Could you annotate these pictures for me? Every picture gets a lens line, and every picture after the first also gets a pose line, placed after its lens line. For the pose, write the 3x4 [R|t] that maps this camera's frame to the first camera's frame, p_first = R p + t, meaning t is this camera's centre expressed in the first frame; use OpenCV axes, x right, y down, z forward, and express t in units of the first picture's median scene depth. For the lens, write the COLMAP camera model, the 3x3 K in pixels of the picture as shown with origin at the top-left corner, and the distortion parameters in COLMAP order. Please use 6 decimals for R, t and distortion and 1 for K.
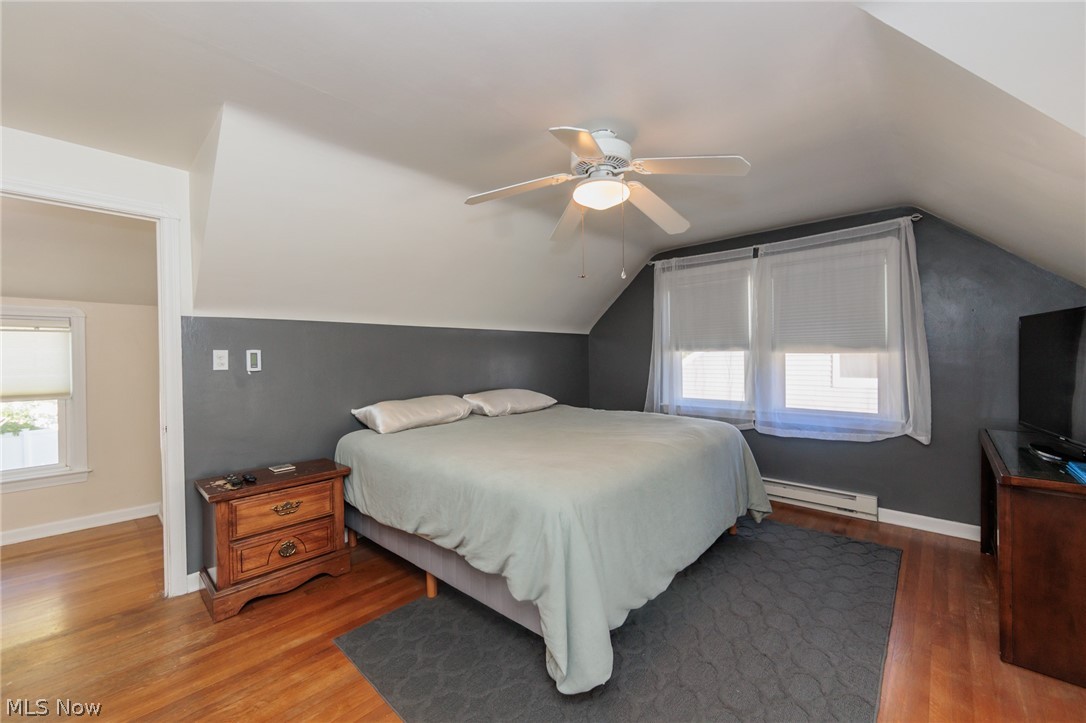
lens RADIAL K [[438.1, 0, 548.5], [0, 438.1, 366.0], [0, 0, 1]] dist [-0.002398, 0.000109]
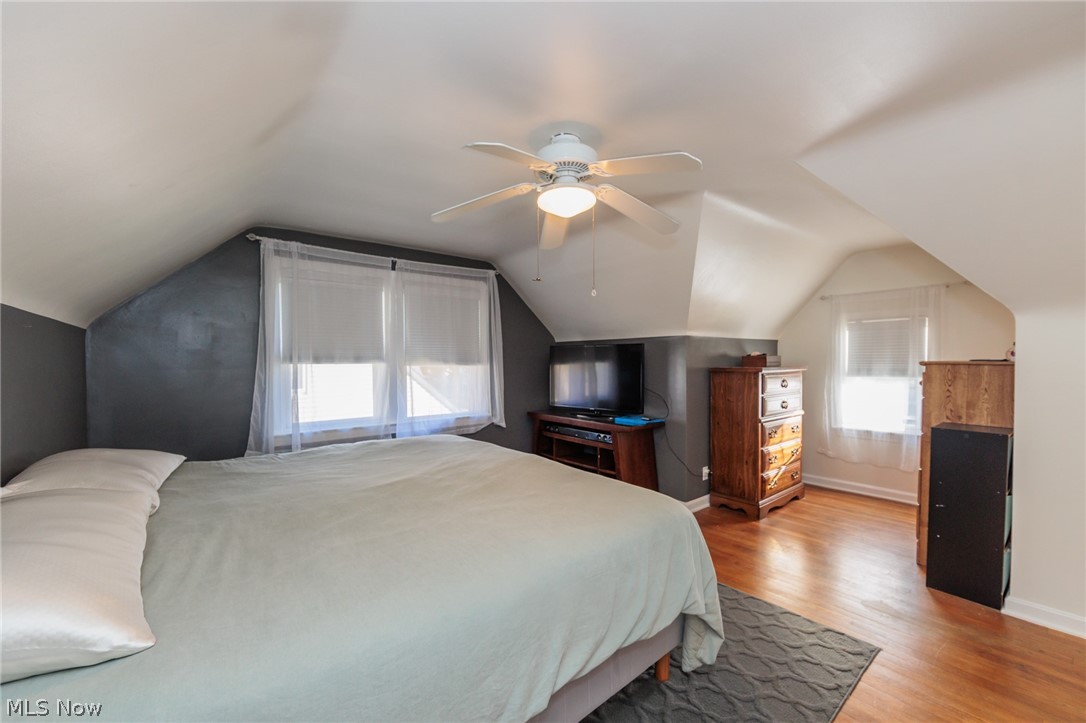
lens RADIAL K [[438.1, 0, 548.5], [0, 438.1, 366.0], [0, 0, 1]] dist [-0.002398, 0.000109]
pose [[0.128613, 0.004917, 0.991683, -0.468993], [0.030870, 0.999483, -0.008960, -0.009360], [-0.991214, 0.031765, 0.128395, 0.526539]]
